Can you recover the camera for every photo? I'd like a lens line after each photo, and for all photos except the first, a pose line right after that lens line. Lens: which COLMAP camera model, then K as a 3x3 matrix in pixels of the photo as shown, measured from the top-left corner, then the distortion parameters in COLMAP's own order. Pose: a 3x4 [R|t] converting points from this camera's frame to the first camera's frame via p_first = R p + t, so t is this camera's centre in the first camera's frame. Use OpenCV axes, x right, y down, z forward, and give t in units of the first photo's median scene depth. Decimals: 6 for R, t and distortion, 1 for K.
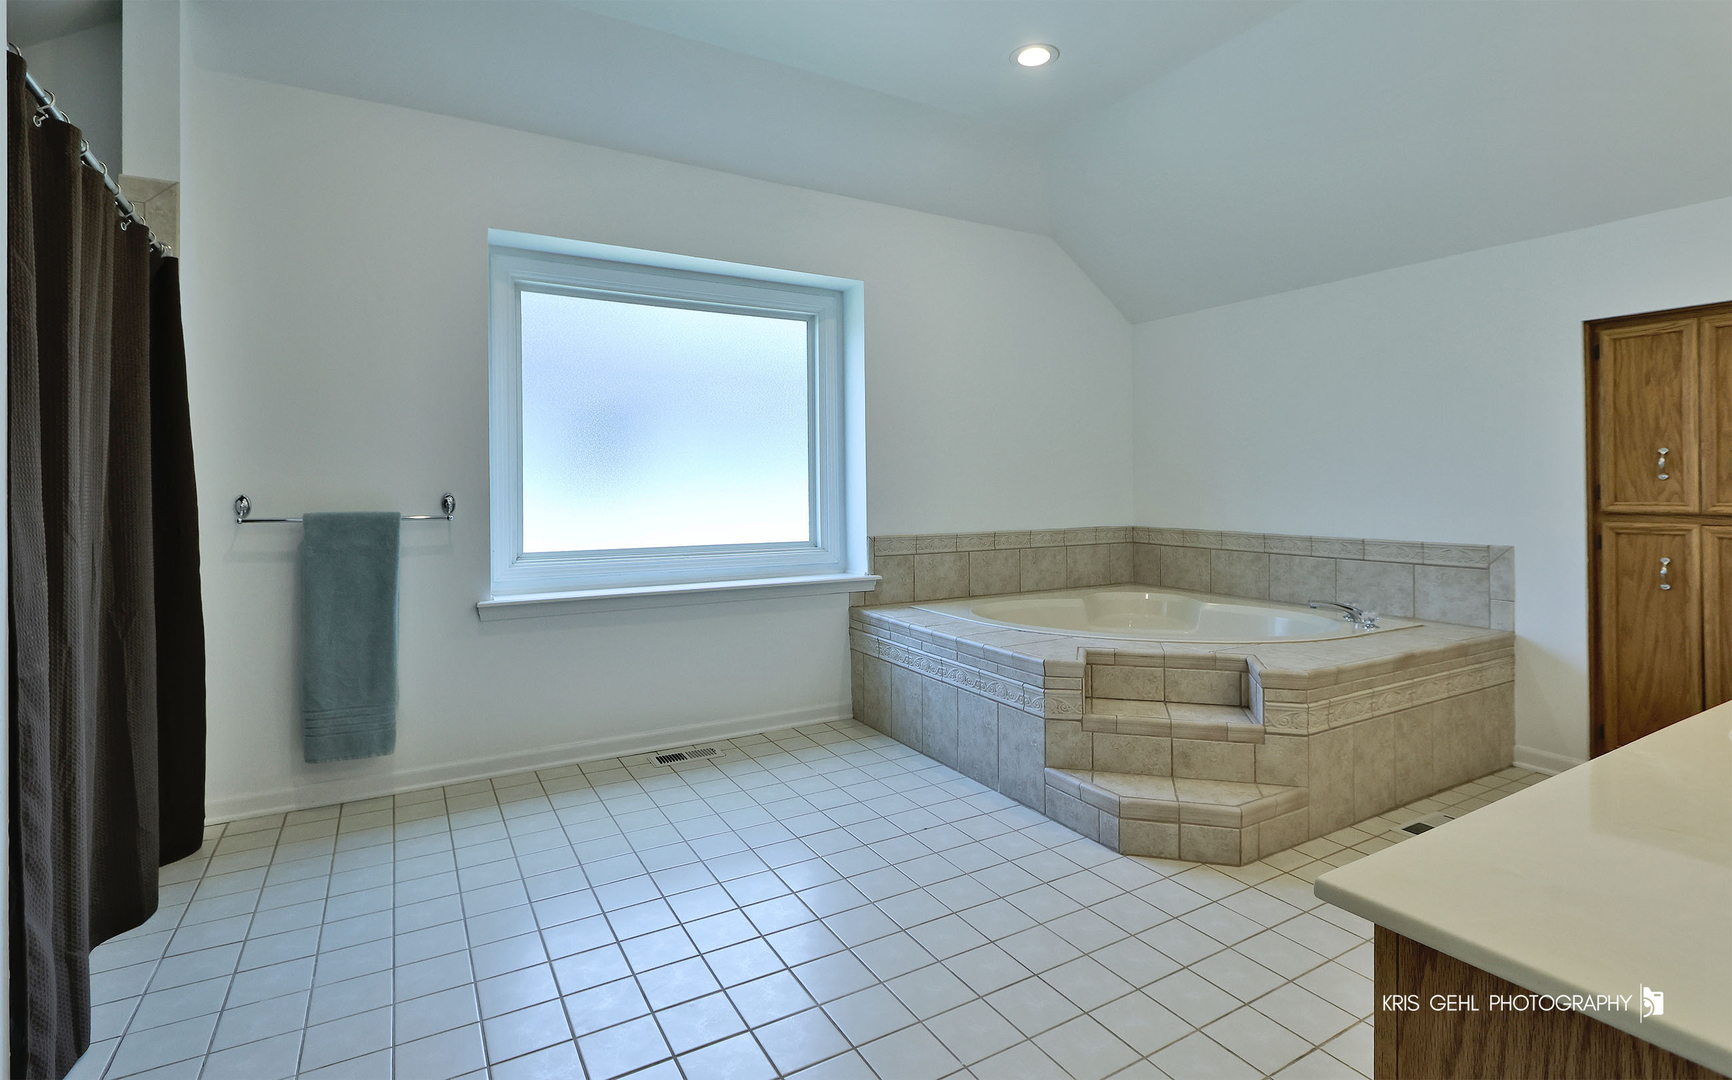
lens RADIAL K [[824.3, 0, 911.0], [0, 824.3, 480.7], [0, 0, 1]] dist [0.005535, 0.000511]
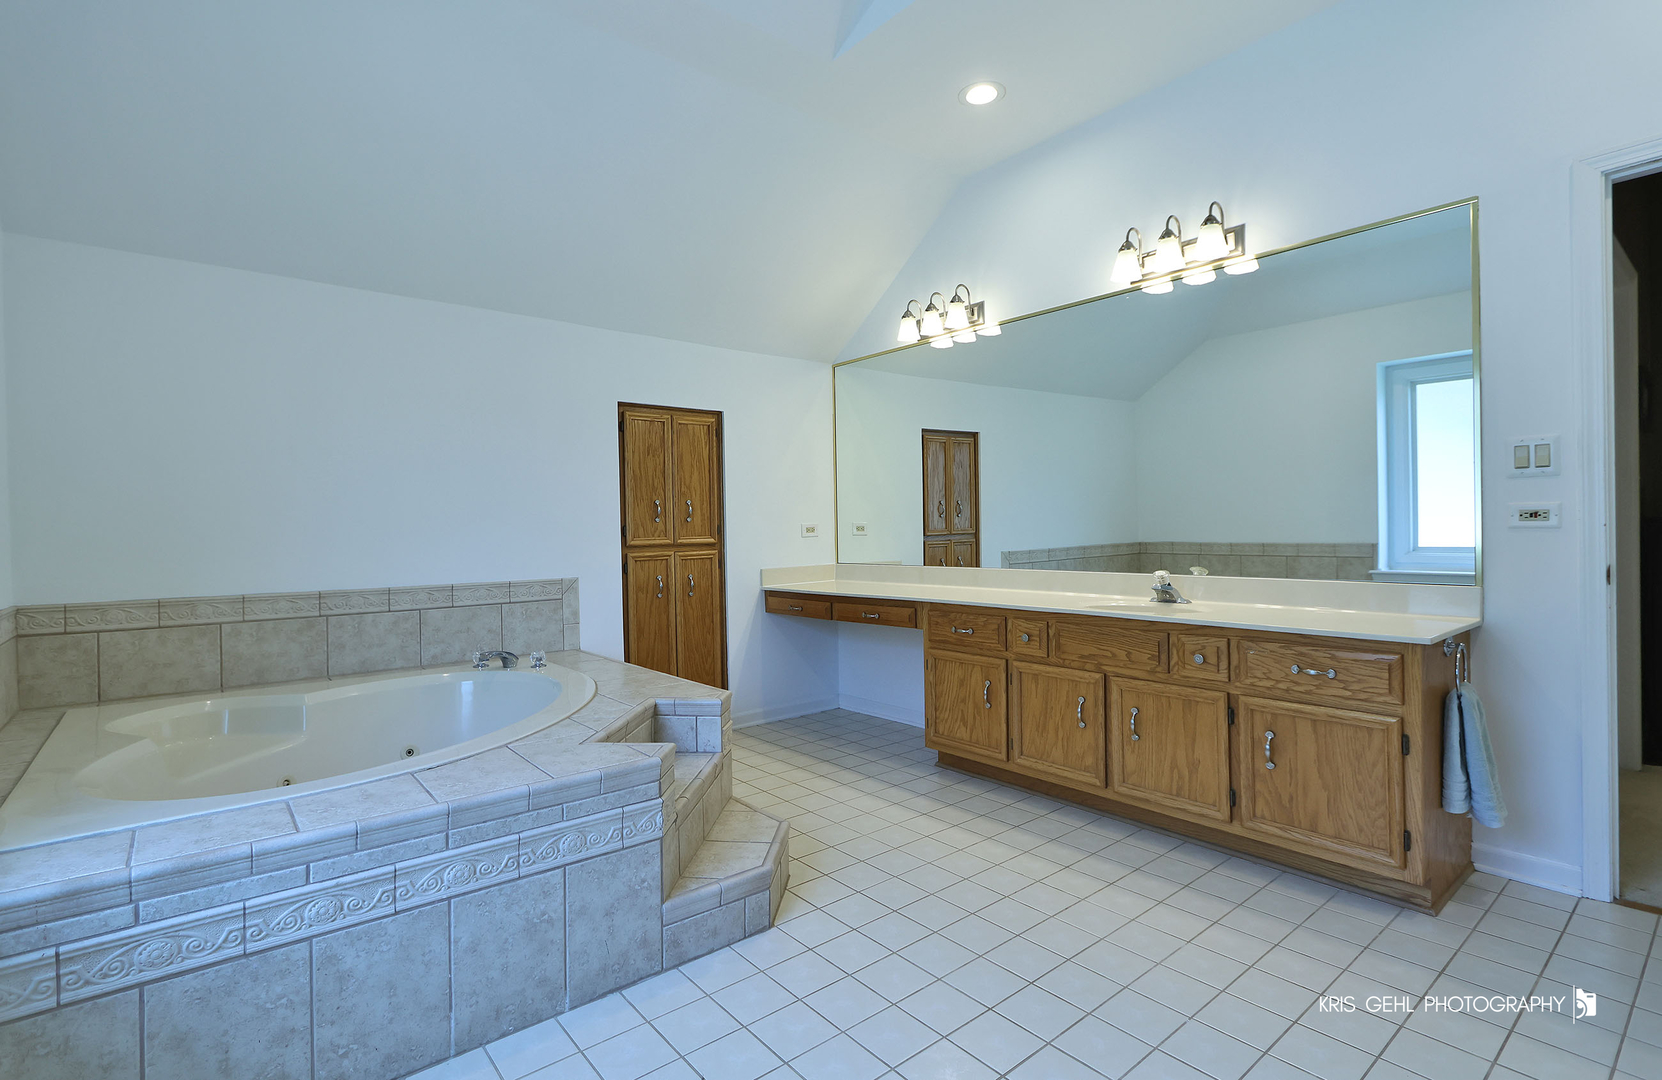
lens RADIAL K [[790.3, 0, 832.2], [0, 790.3, 532.9], [0, 0, 1]] dist [0.005701, -0.000357]
pose [[-0.125355, 0.000264, 0.992112, -0.484300], [0.010651, 0.999943, 0.001080, 0.018845], [-0.992055, 0.010702, -0.125351, 0.829224]]
